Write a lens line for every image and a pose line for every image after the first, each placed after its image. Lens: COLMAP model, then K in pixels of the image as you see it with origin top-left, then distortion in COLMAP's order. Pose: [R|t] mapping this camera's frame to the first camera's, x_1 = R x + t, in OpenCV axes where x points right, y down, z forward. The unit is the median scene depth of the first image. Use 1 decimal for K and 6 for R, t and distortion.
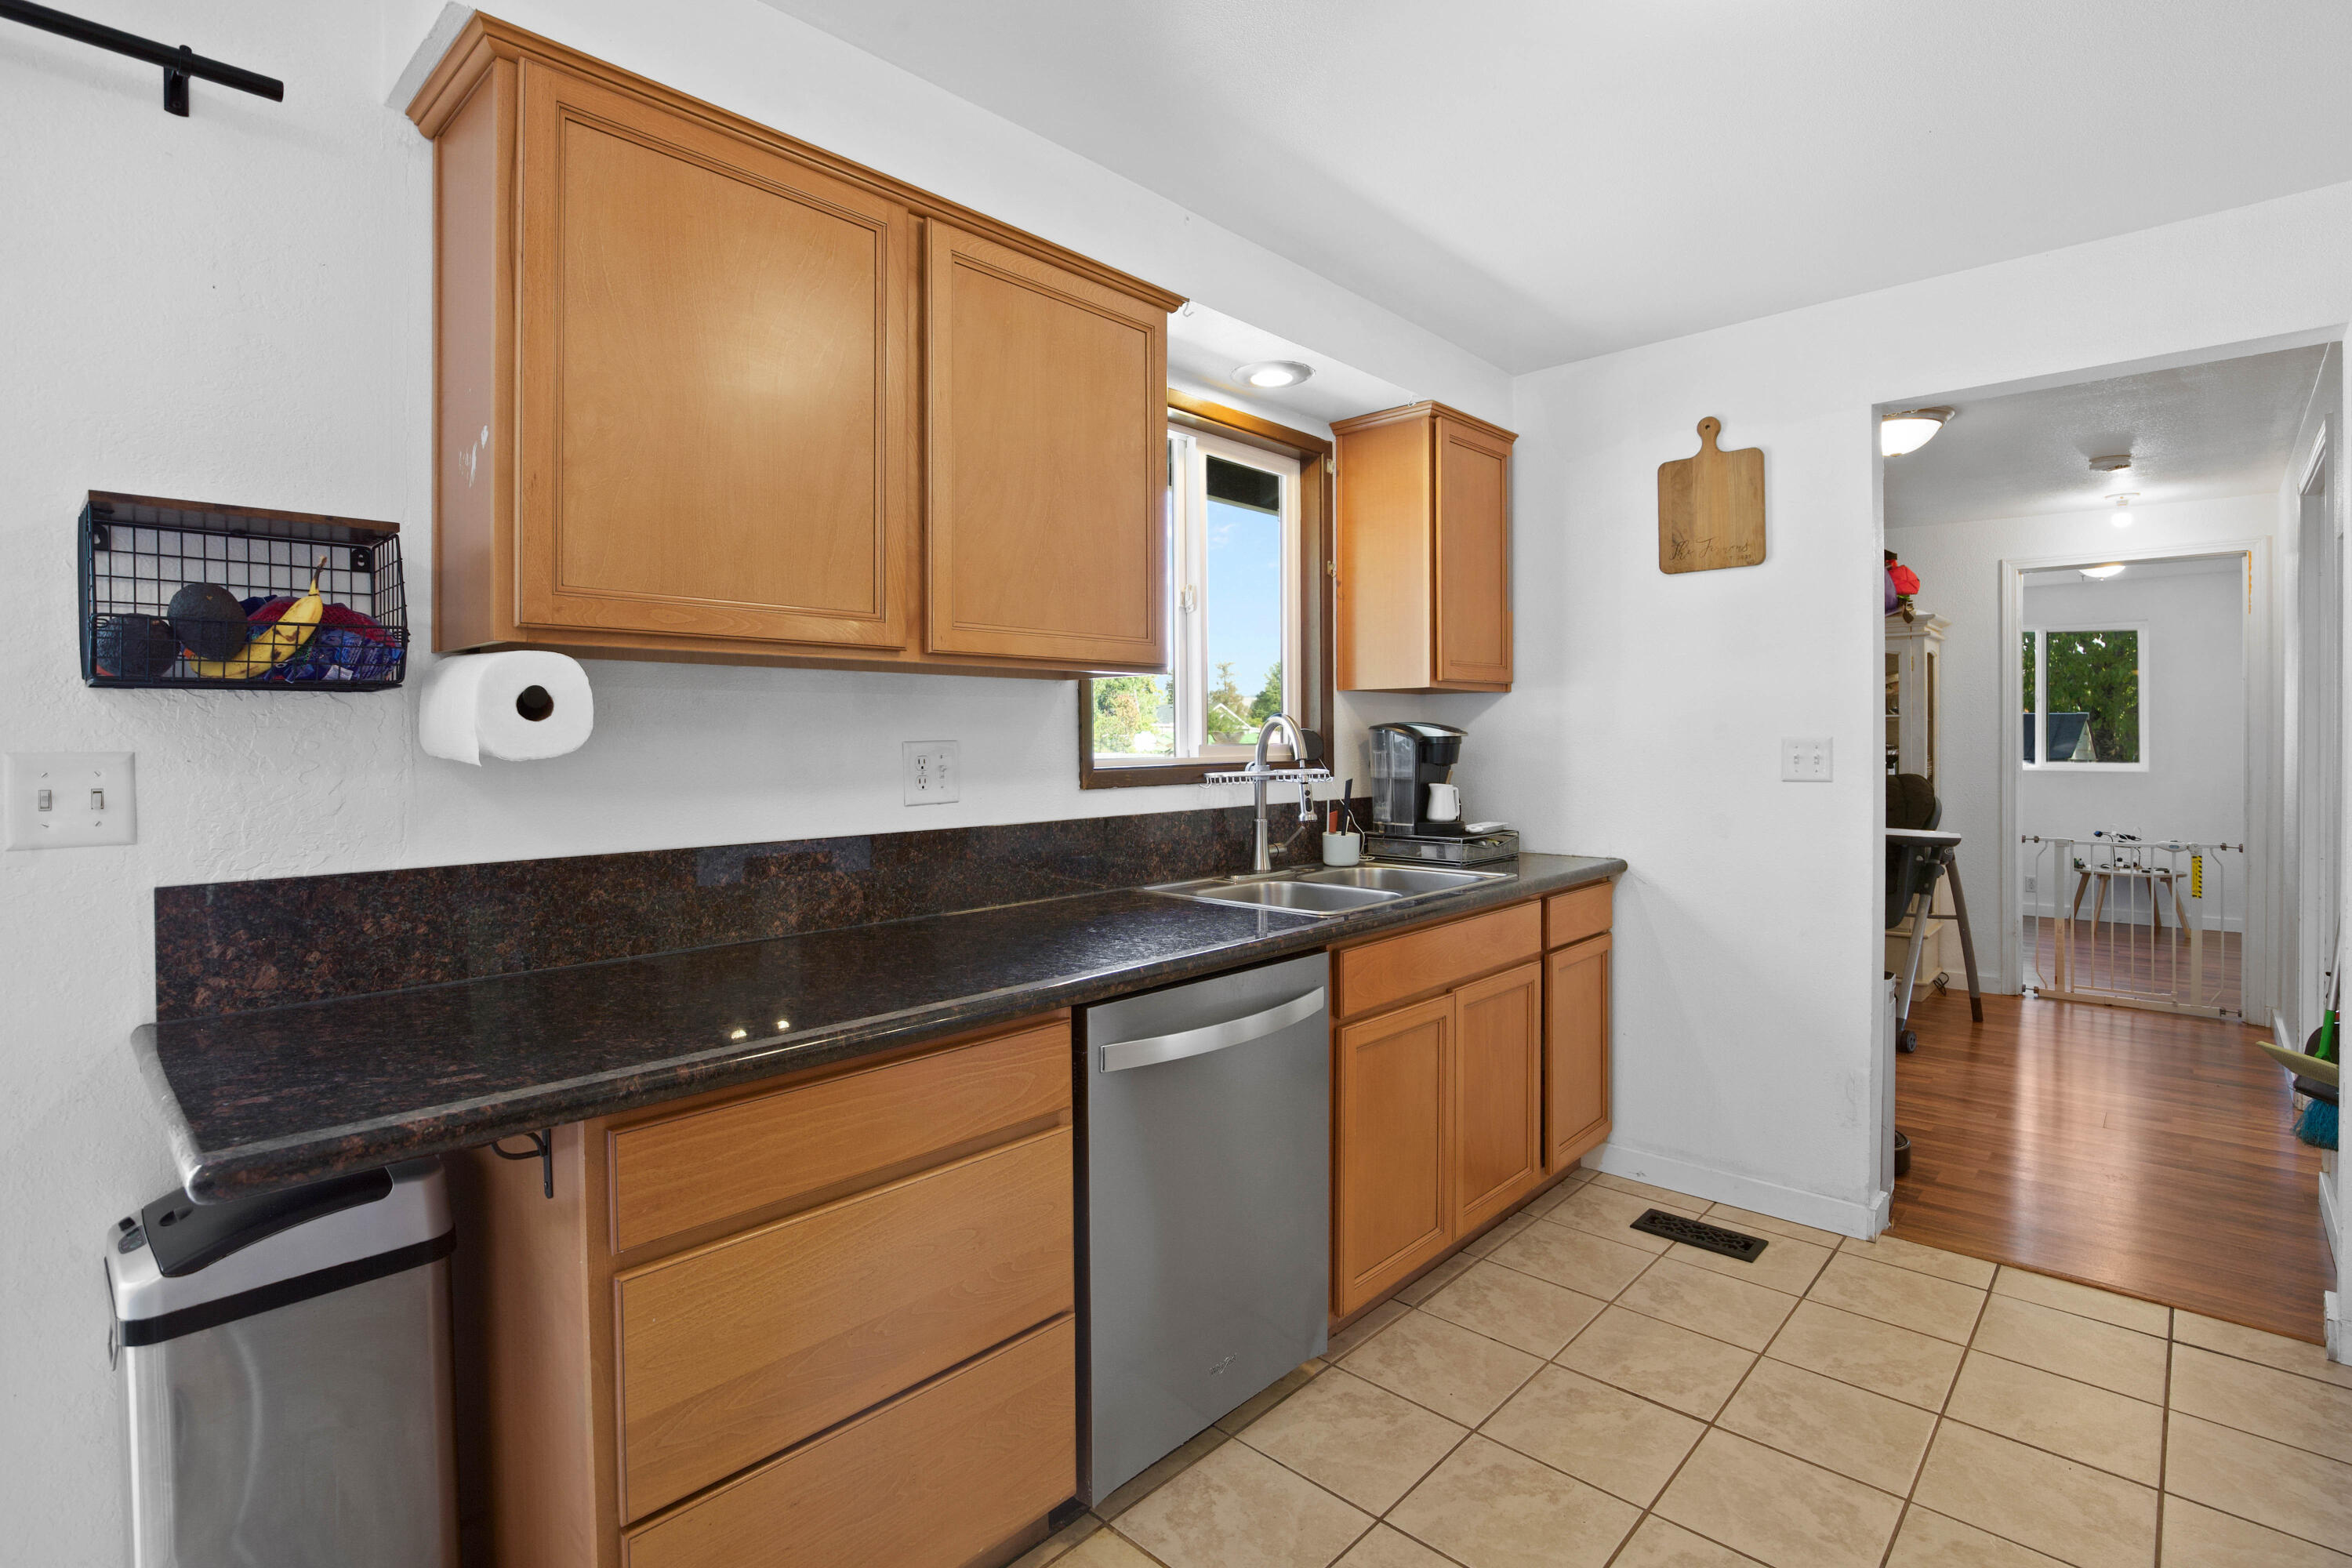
lens RADIAL K [[1113.0, 0, 1155.0], [0, 1113.0, 740.2], [0, 0, 1]] dist [-0.027239, 0.001658]
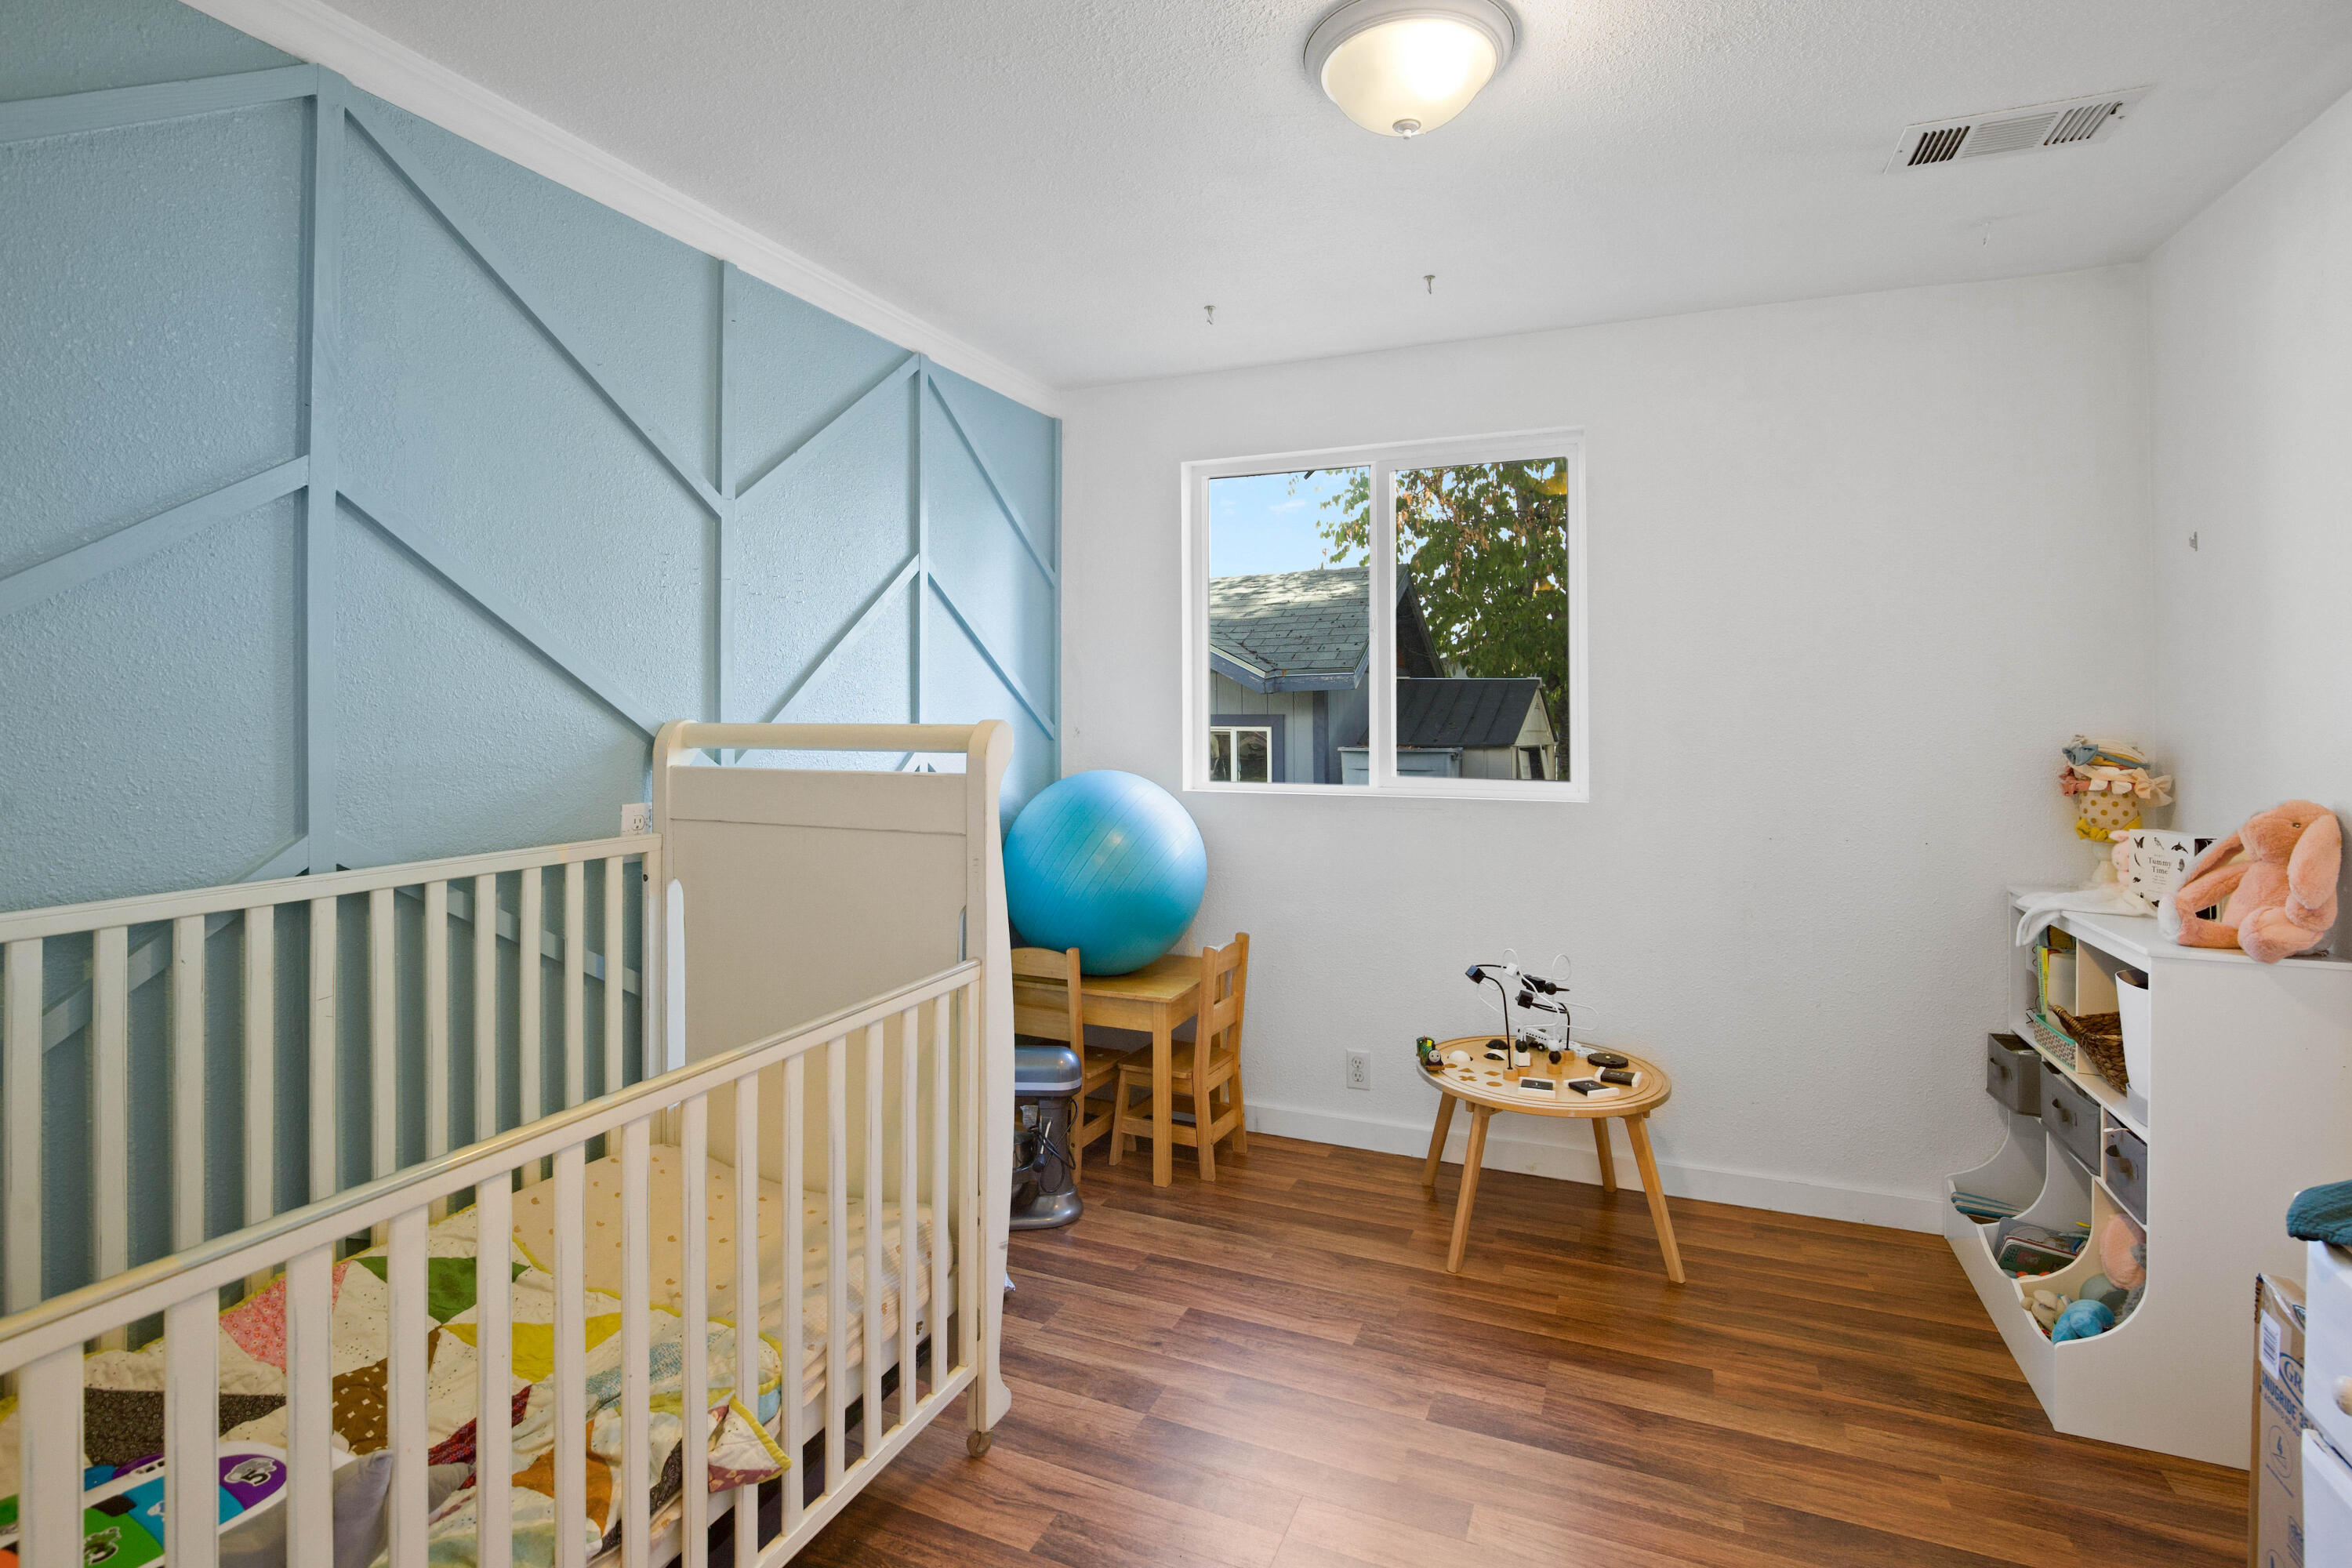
lens RADIAL K [[1113.0, 0, 1155.0], [0, 1113.0, 740.2], [0, 0, 1]] dist [-0.027239, 0.001658]
pose [[0.941315, -0.010613, 0.337361, 0.885309], [0.002716, 0.999711, 0.023871, -0.004463], [-0.337517, -0.021554, 0.941073, 0.951569]]
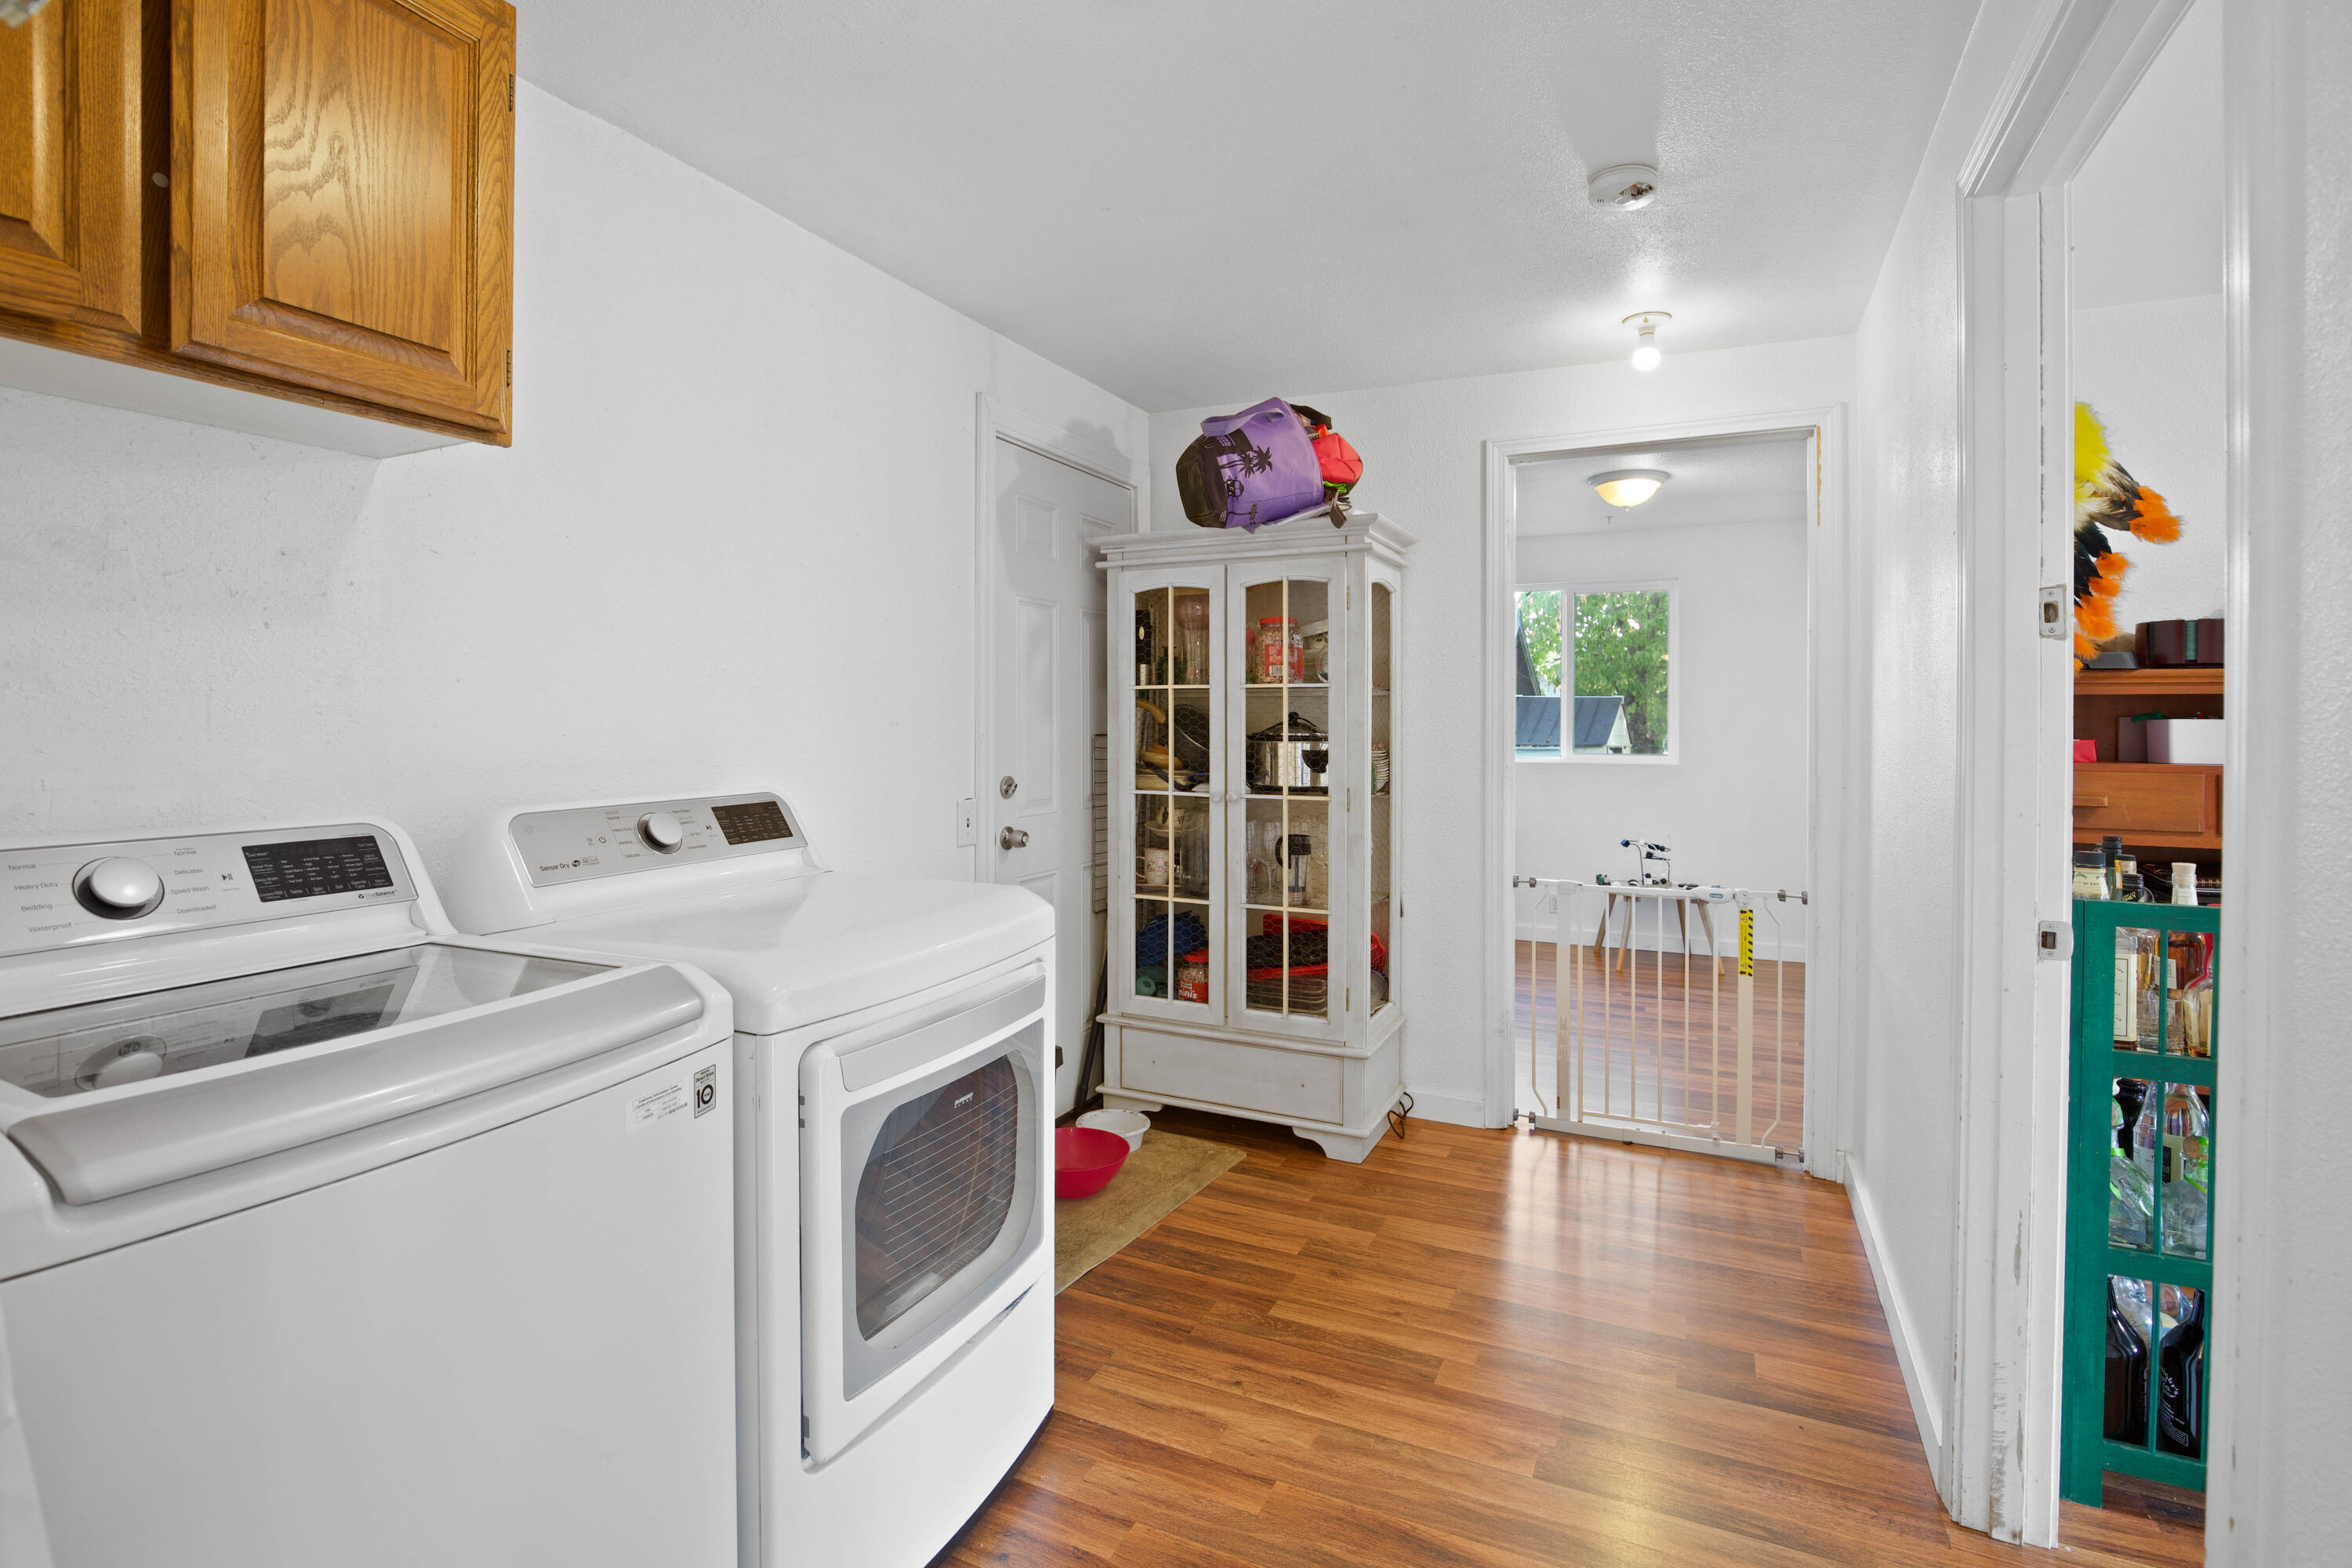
lens RADIAL K [[1113.0, 0, 1155.0], [0, 1113.0, 740.2], [0, 0, 1]] dist [-0.027239, 0.001658]
pose [[0.955116, -0.006503, 0.296160, 0.414640], [0.002682, 0.999908, 0.013306, -0.001618], [-0.296219, -0.011914, 0.955046, 0.460354]]
